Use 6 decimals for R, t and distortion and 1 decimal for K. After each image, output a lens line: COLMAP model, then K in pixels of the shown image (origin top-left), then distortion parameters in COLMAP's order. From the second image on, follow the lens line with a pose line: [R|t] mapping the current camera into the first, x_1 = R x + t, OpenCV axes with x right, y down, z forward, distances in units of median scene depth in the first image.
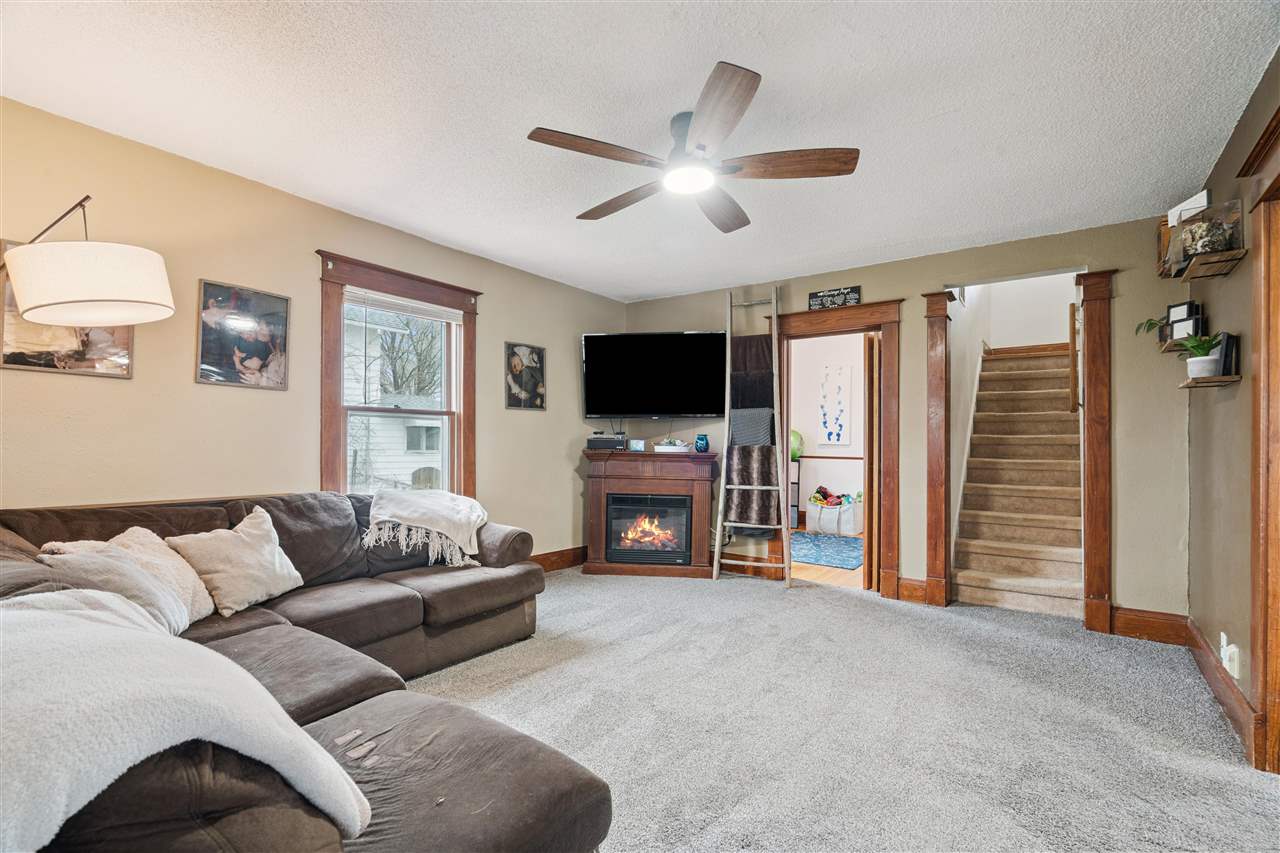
lens RADIAL K [[582.3, 0, 642.5], [0, 582.3, 429.5], [0, 0, 1]] dist [0.004940, 0.000866]
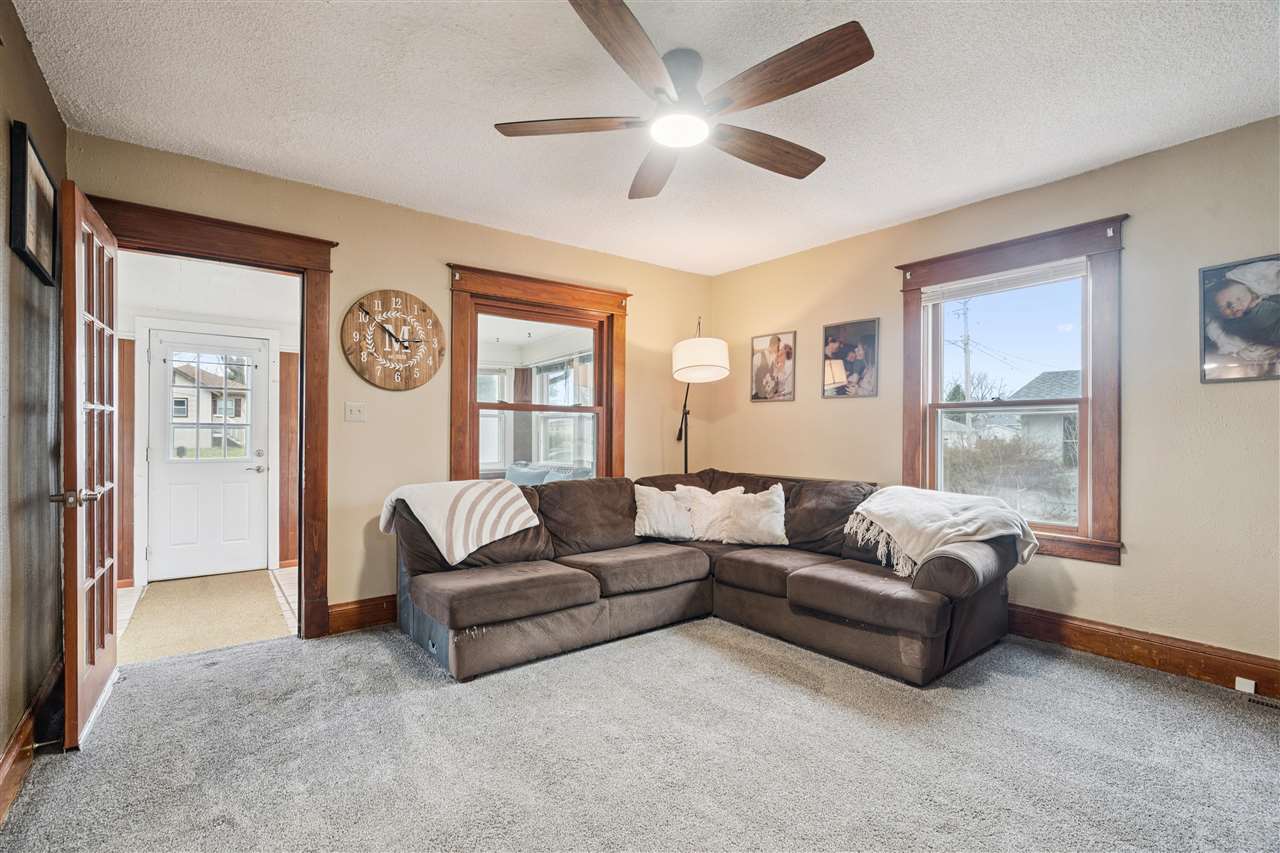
lens RADIAL K [[582.3, 0, 642.4], [0, 582.3, 437.8], [0, 0, 1]] dist [0.004940, 0.000866]
pose [[-0.262408, -0.010854, -0.964896, 0.635291], [0.009171, 0.999864, -0.013742, 0.028756], [0.964913, -0.012454, -0.262273, 0.819505]]
